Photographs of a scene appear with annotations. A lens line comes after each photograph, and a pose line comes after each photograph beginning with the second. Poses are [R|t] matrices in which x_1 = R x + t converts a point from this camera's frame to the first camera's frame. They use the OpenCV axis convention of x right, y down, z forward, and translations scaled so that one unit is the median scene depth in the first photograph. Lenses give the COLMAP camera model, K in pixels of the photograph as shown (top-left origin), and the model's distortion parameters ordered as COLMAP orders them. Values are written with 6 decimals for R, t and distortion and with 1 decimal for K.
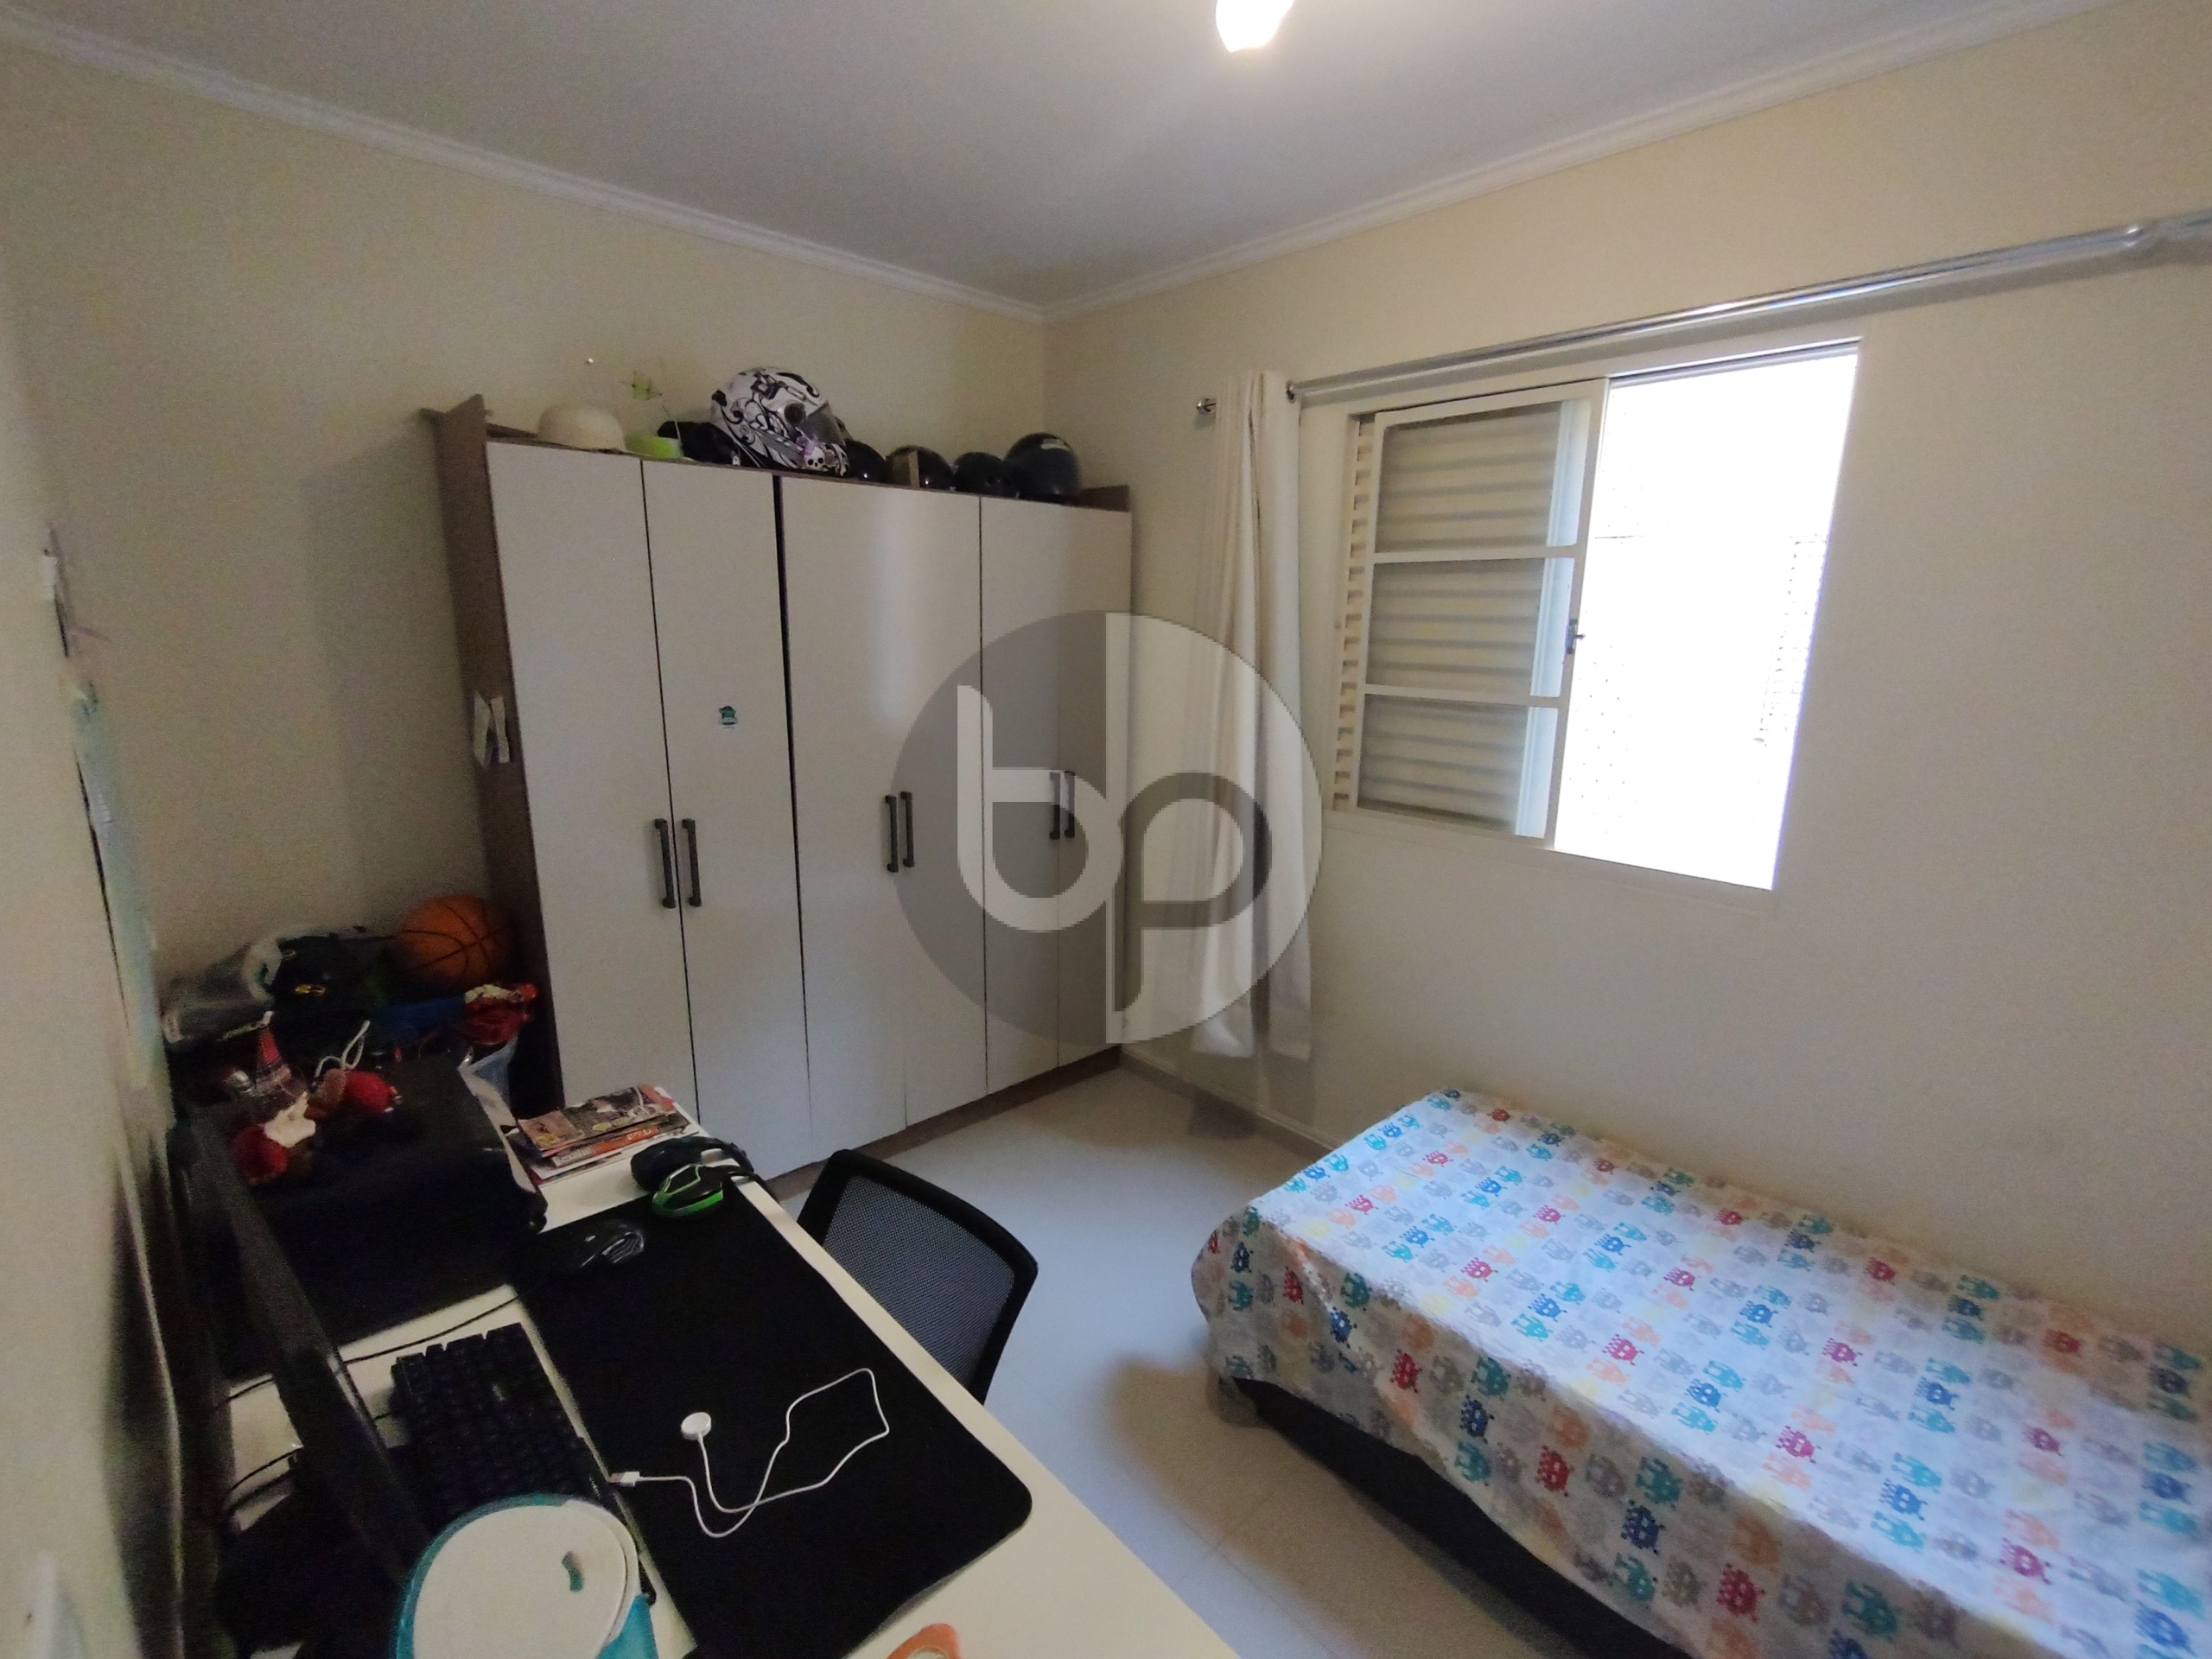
lens RADIAL K [[1004.5, 0, 1106.0], [0, 1004.5, 829.5], [0, 0, 1]] dist [0.001066, 0.000283]
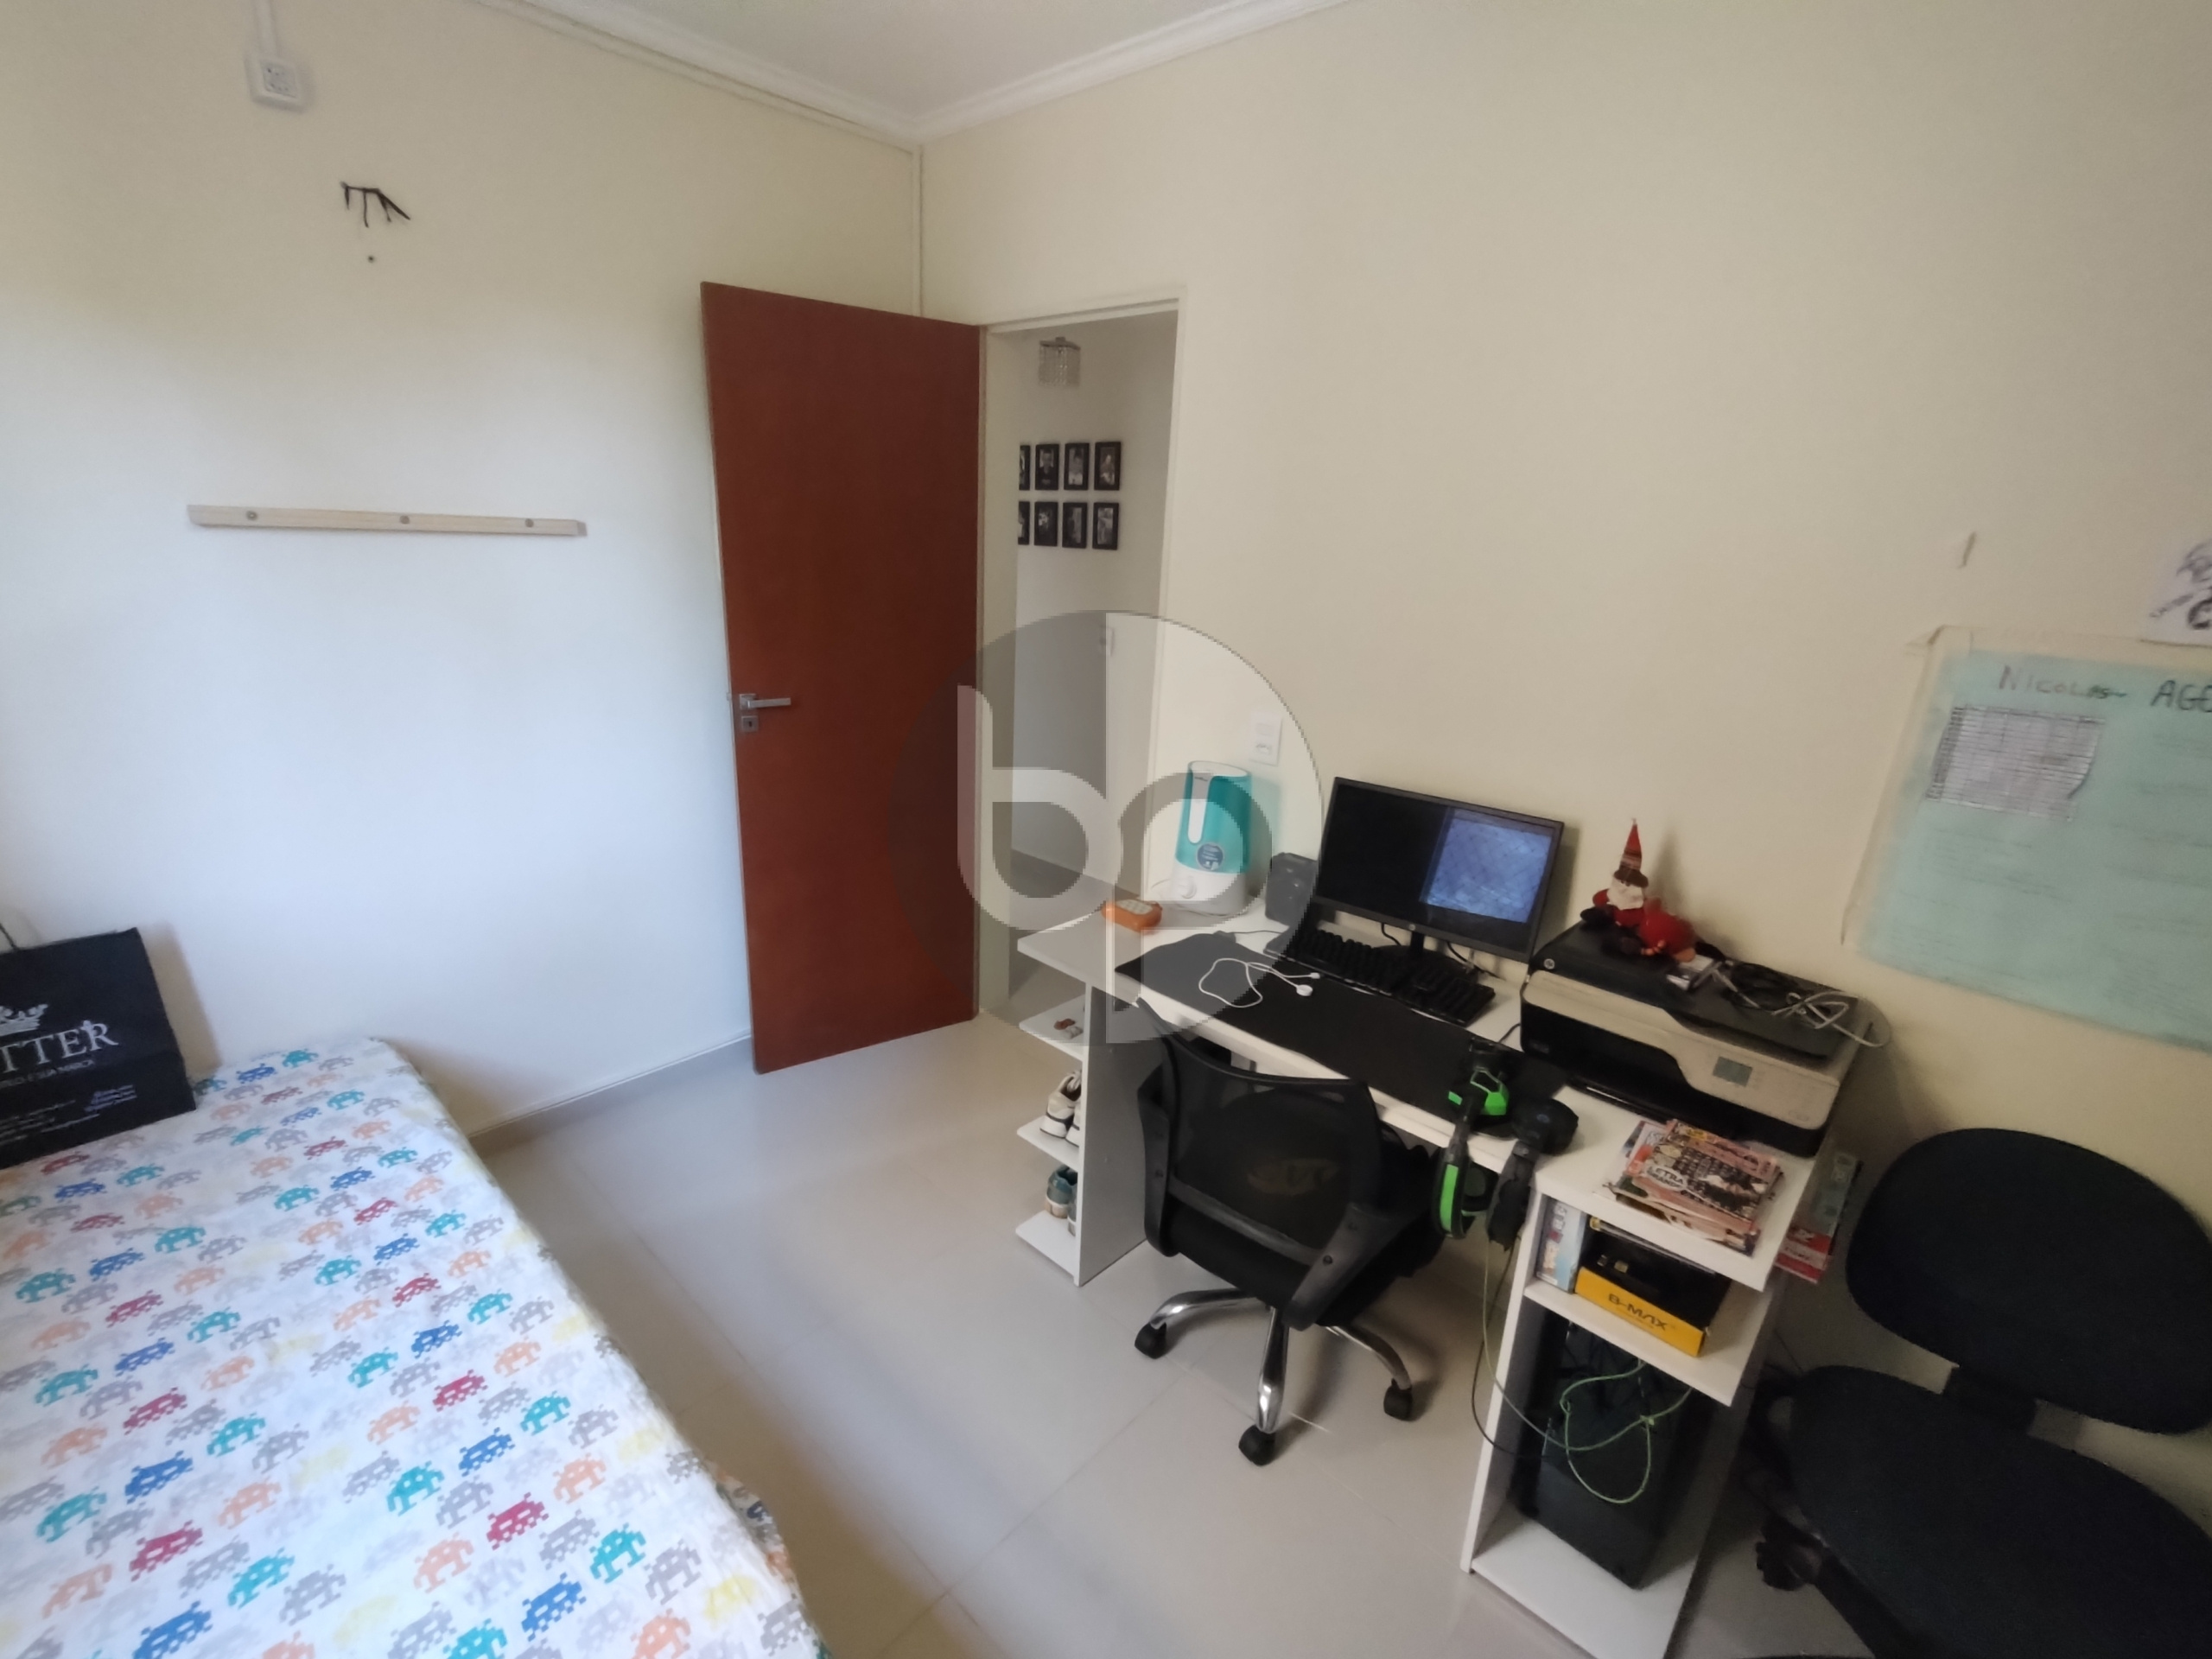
lens RADIAL K [[1004.5, 0, 1106.0], [0, 1004.5, 829.5], [0, 0, 1]] dist [0.001066, 0.000283]
pose [[-0.995275, -0.041575, -0.087750, 0.079394], [-0.078658, 0.875082, 0.477539, -0.325350], [0.056935, 0.482185, -0.874217, 1.561965]]
